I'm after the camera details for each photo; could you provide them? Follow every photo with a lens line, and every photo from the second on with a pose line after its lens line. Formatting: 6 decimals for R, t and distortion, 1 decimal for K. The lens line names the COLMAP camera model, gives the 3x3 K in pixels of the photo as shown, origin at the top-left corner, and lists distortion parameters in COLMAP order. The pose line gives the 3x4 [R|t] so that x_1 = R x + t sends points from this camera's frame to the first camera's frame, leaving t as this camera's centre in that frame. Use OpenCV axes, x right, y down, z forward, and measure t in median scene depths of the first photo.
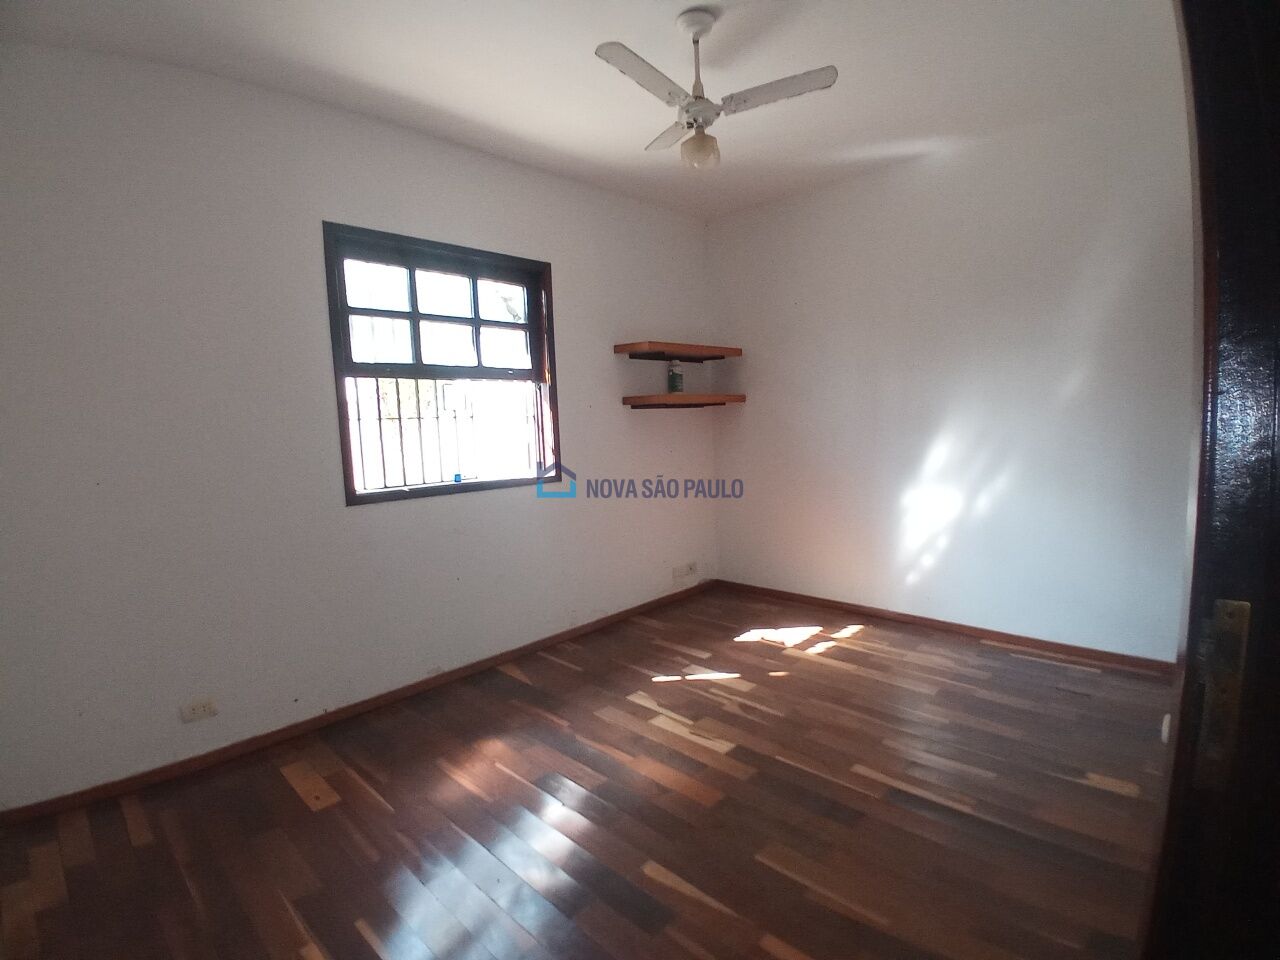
lens RADIAL K [[636.4, 0, 639.4], [0, 636.4, 488.4], [0, 0, 1]] dist [-0.028422, -0.000965]
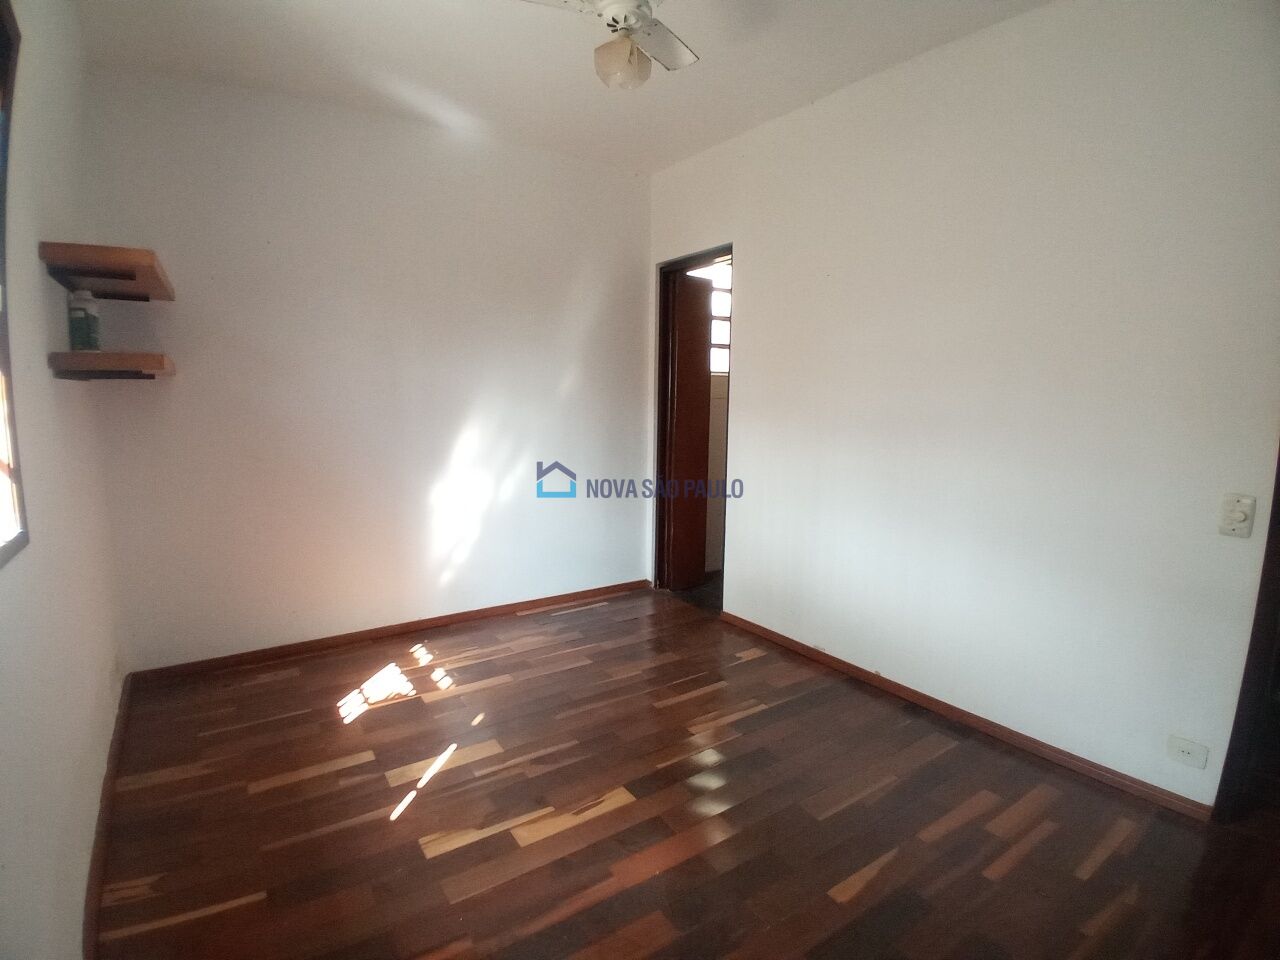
lens RADIAL K [[636.4, 0, 639.4], [0, 636.4, 488.4], [0, 0, 1]] dist [-0.028422, -0.000965]
pose [[0.185954, -0.103586, 0.977083, -0.497482], [0.087445, 0.992226, 0.088549, -0.055708], [-0.978660, 0.068975, 0.193566, 0.606358]]
